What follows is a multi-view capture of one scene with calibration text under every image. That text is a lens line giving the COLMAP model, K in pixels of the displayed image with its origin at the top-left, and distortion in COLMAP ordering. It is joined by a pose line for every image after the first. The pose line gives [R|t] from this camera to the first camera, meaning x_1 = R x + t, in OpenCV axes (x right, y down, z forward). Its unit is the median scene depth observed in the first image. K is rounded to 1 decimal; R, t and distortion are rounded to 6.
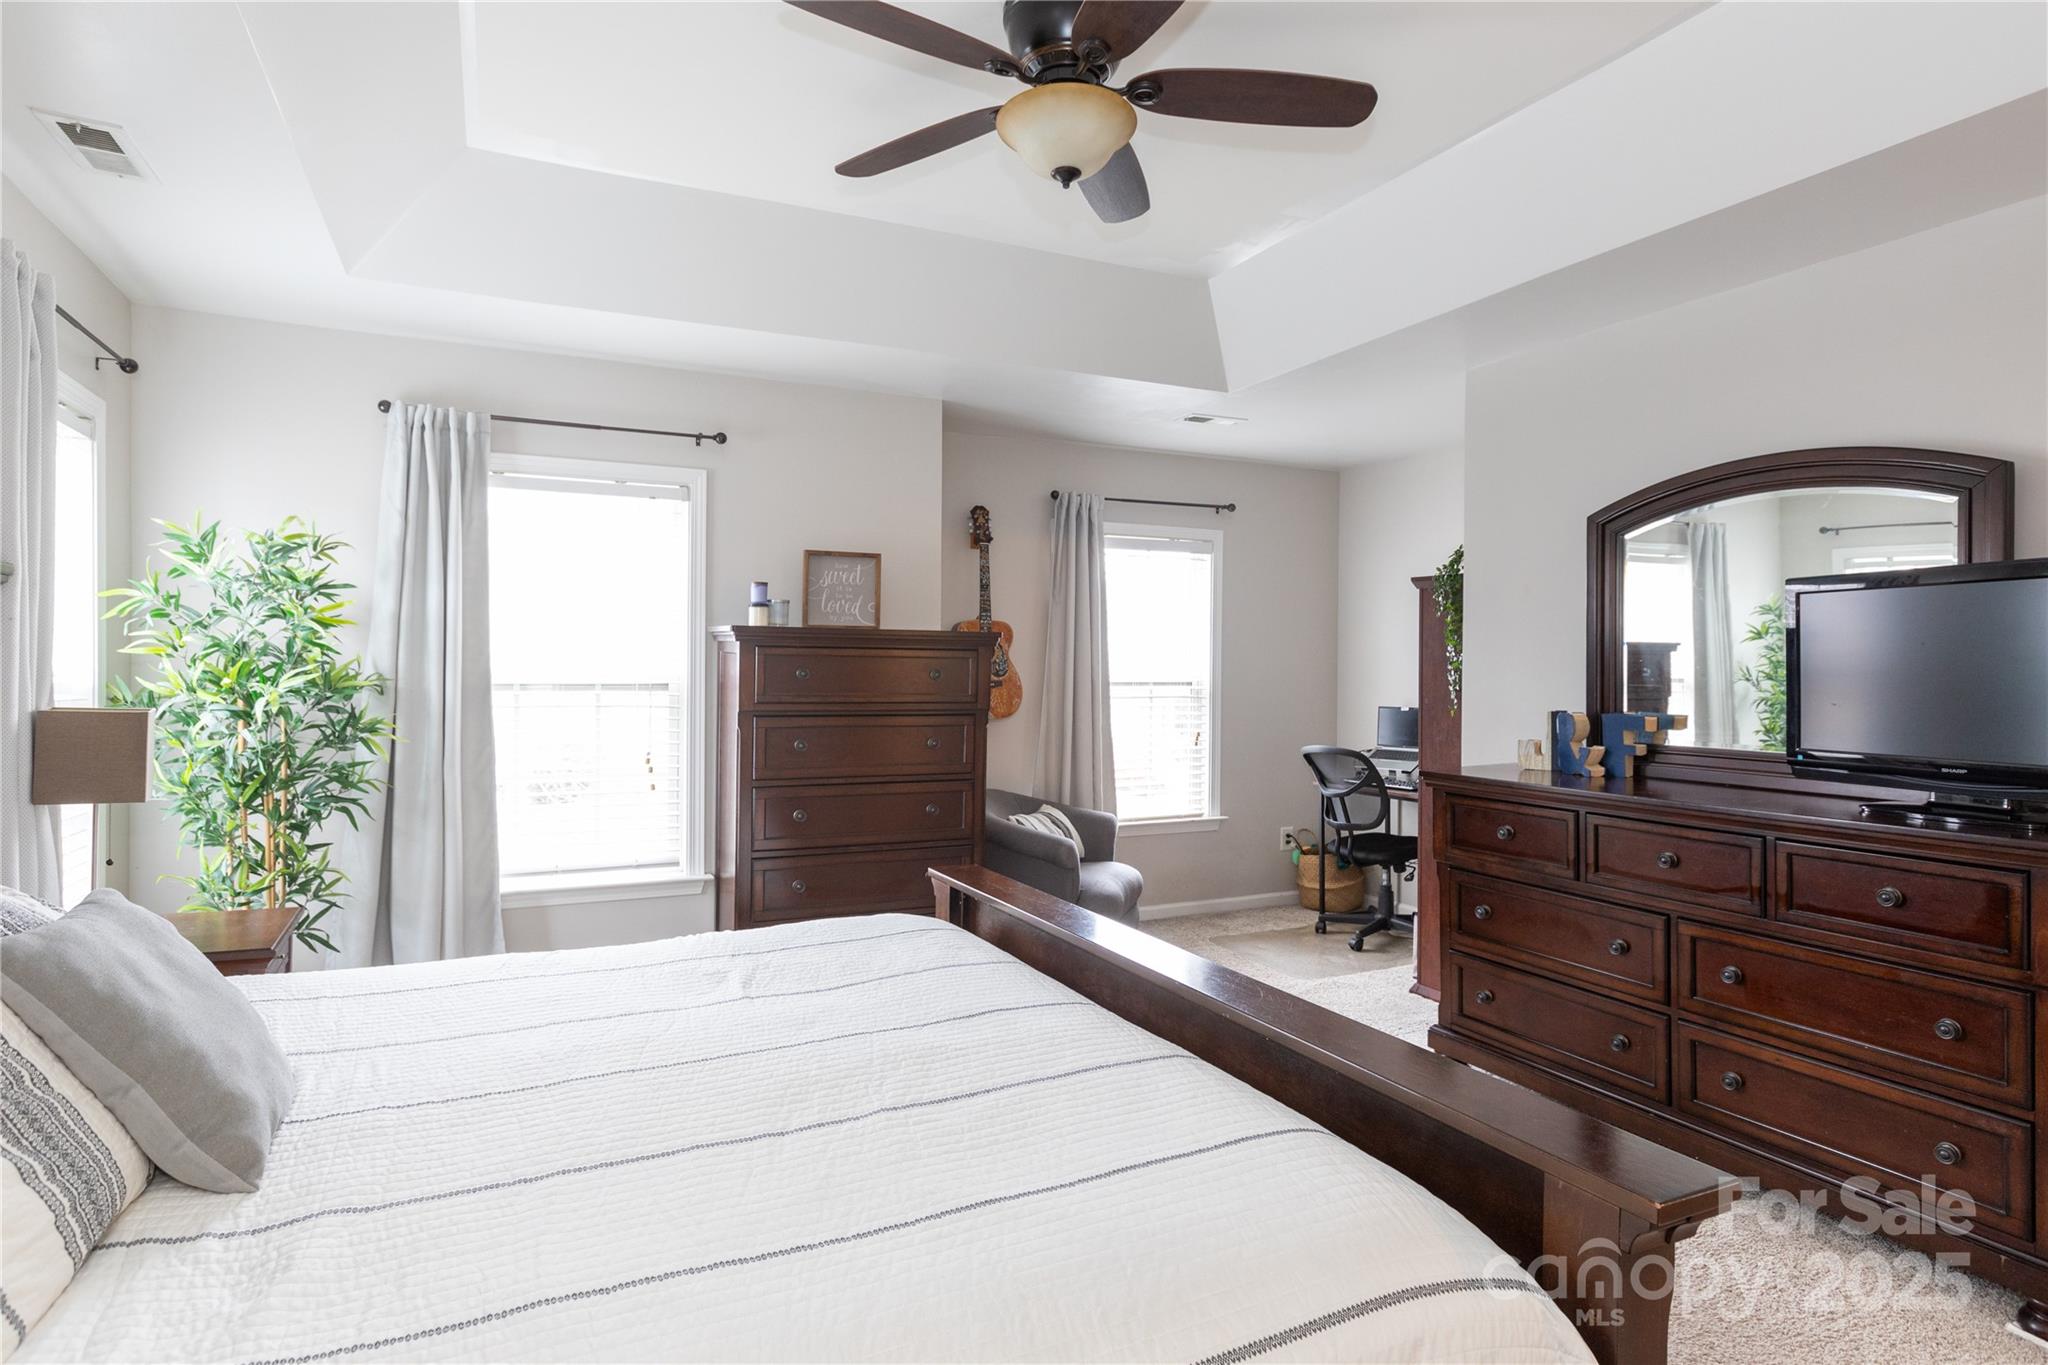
lens RADIAL K [[1057.9, 0, 1022.2], [0, 1057.9, 670.7], [0, 0, 1]] dist [-0.004830, 0.001125]
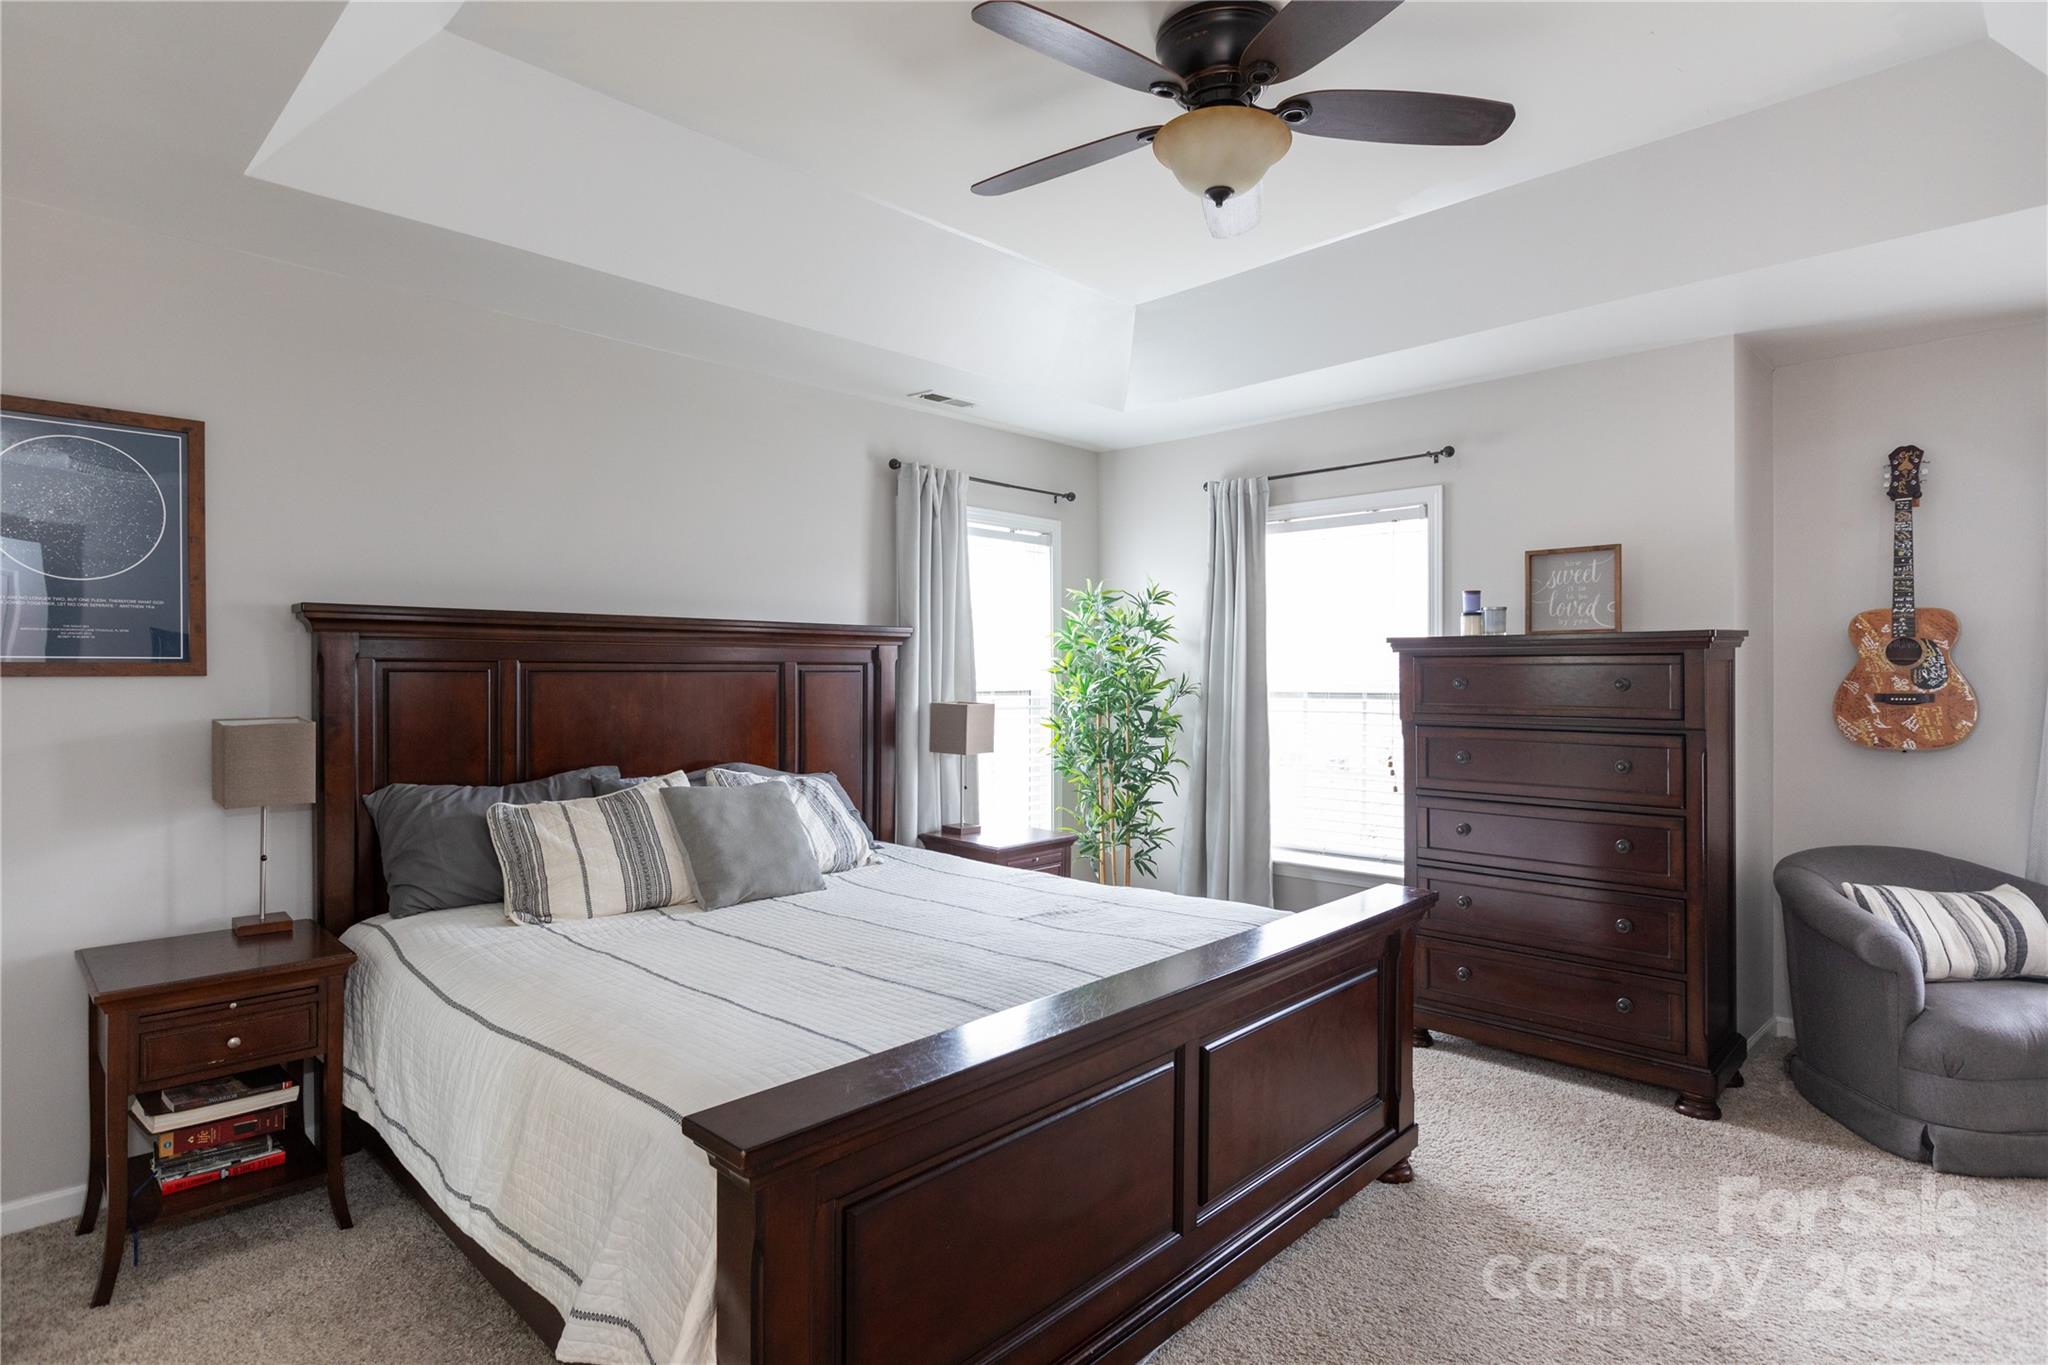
lens RADIAL K [[1057.9, 0, 1015.8], [0, 1057.9, 675.1], [0, 0, 1]] dist [-0.004830, 0.001125]
pose [[0.369940, -0.007615, -0.929024, 0.399285], [0.003359, 0.999971, -0.006859, 0.000000], [0.929049, -0.000584, 0.369955, 0.189294]]
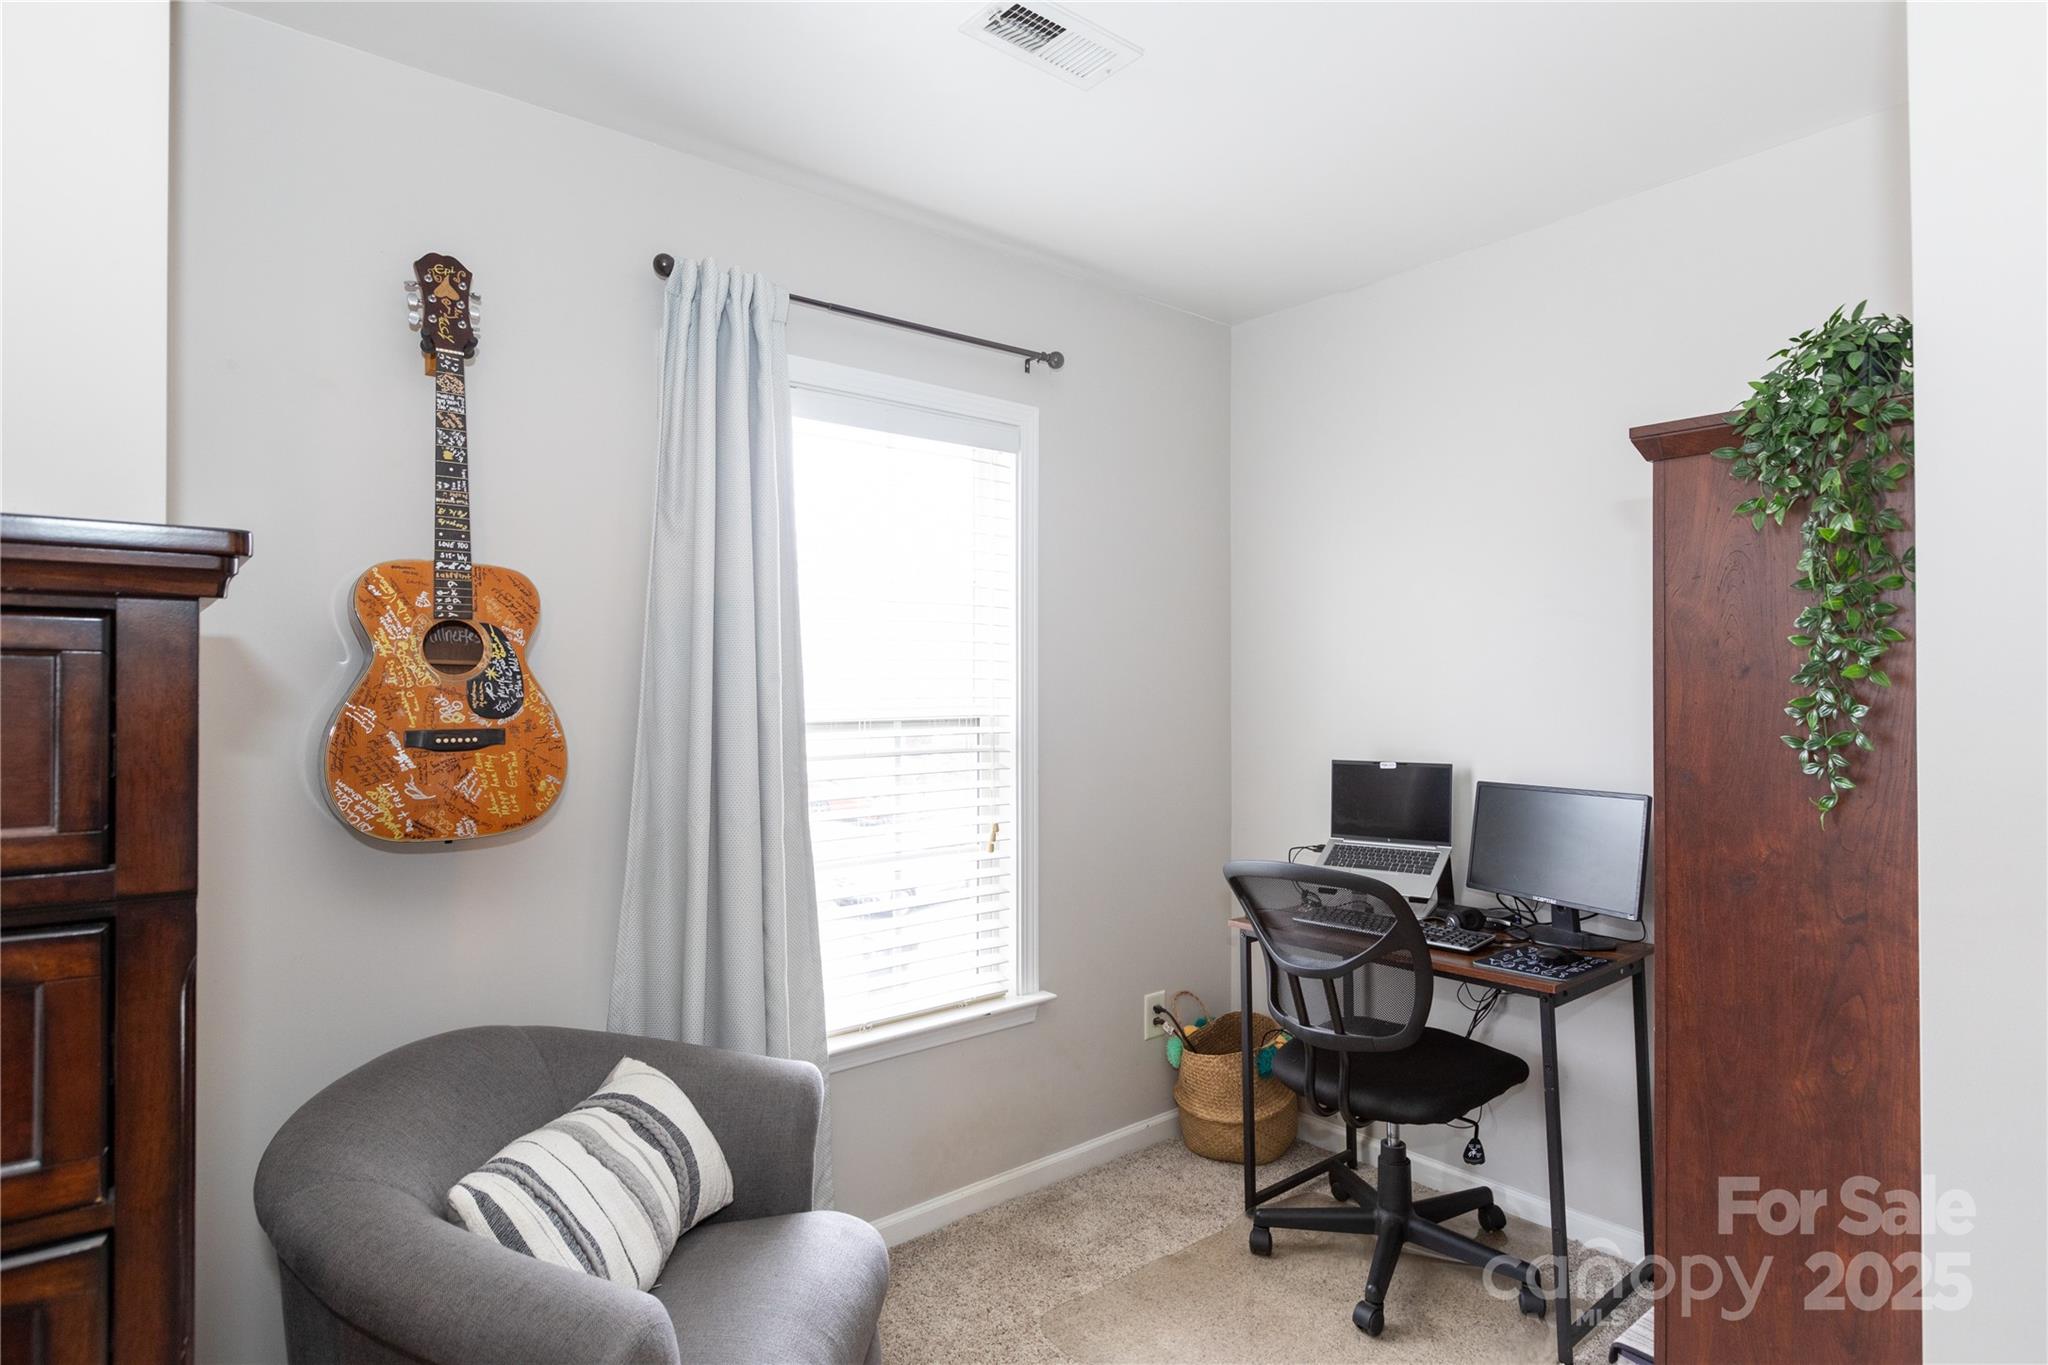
lens RADIAL K [[1057.9, 0, 1000.4], [0, 1057.9, 689.3], [0, 0, 1]] dist [-0.004830, 0.001125]
pose [[0.966868, -0.009627, 0.255093, 0.053294], [0.010853, 0.999935, -0.003397, -0.000834], [-0.255044, 0.006053, 0.966910, 0.603213]]
